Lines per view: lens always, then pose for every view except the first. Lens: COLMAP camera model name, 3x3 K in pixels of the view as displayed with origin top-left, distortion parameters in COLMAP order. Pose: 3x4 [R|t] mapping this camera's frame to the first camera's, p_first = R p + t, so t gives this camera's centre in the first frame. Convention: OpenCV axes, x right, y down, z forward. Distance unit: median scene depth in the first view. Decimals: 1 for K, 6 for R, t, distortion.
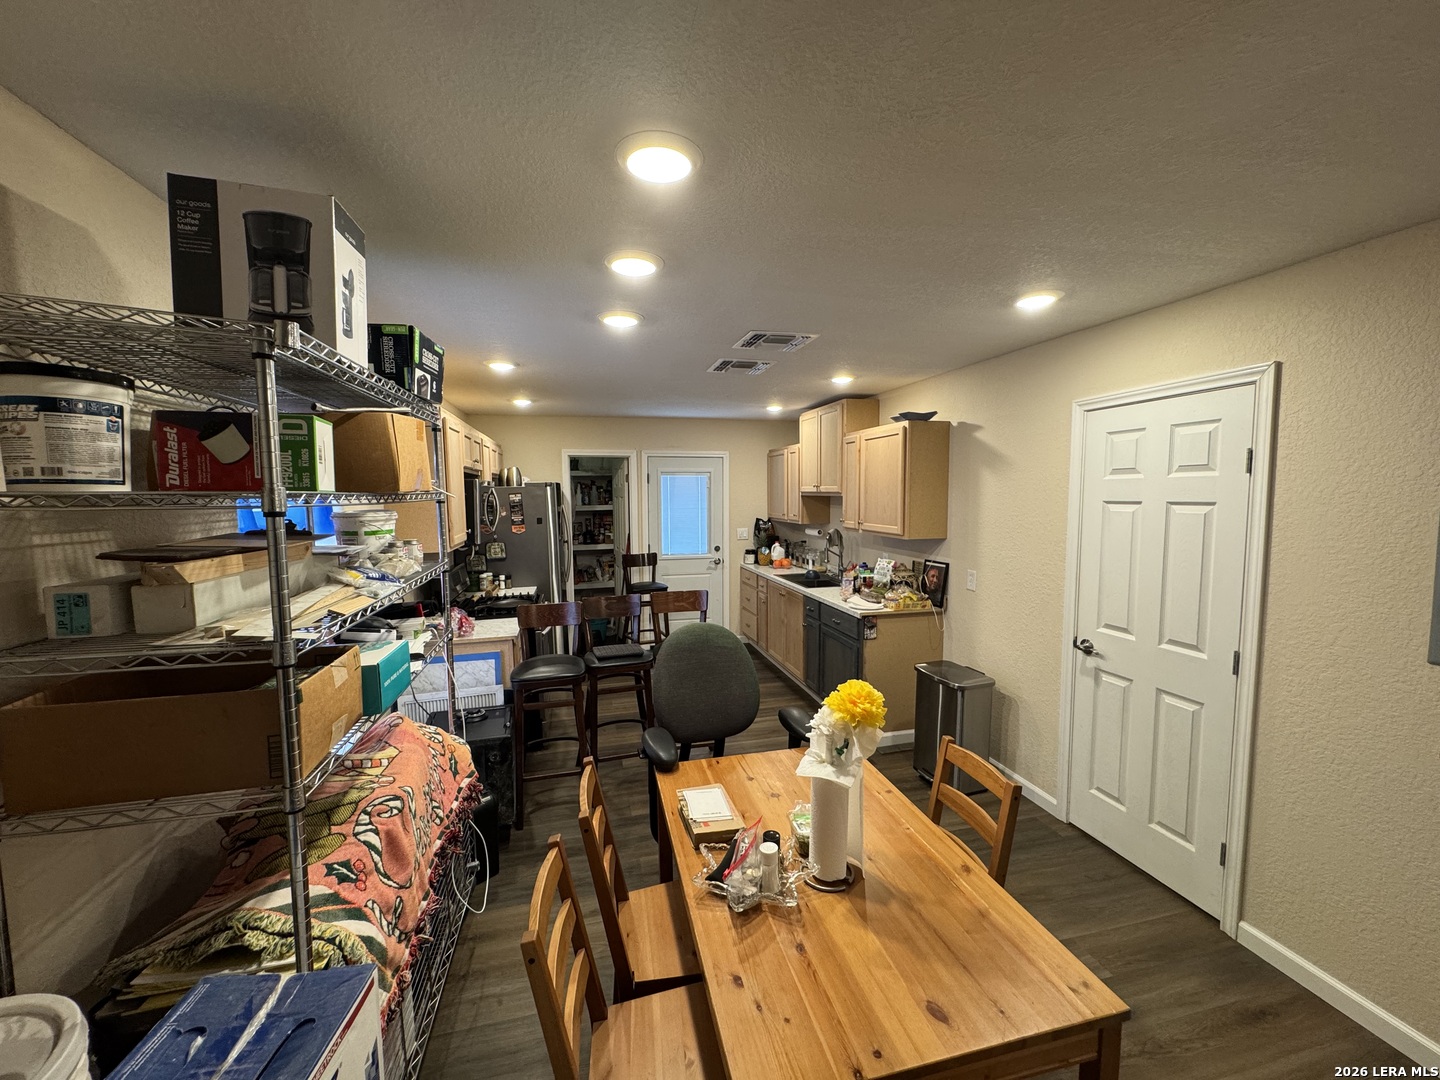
lens RADIAL K [[578.7, 0, 716.1], [0, 578.7, 538.9], [0, 0, 1]] dist [0.000428, 0.000656]
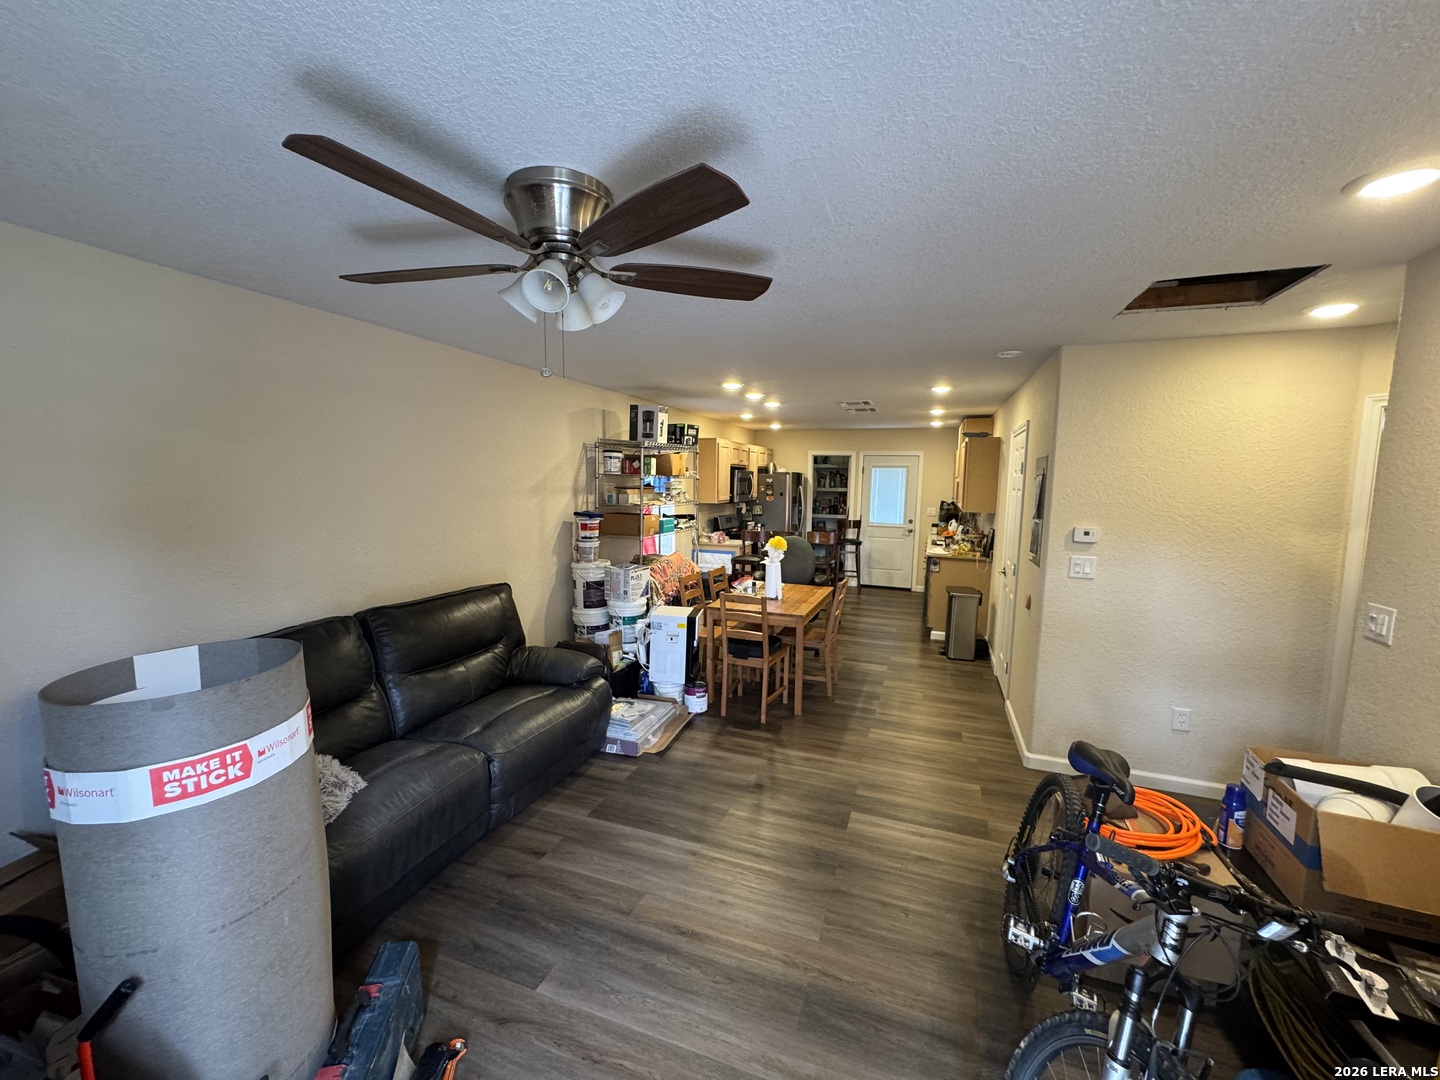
lens RADIAL K [[578.7, 0, 716.1], [0, 578.7, 538.9], [0, 0, 1]] dist [0.000428, 0.000656]
pose [[0.827760, 0.082310, -0.555012, 0.511800], [-0.070430, 0.996600, 0.042757, 0.042094], [0.556645, 0.003697, 0.830743, -0.551836]]
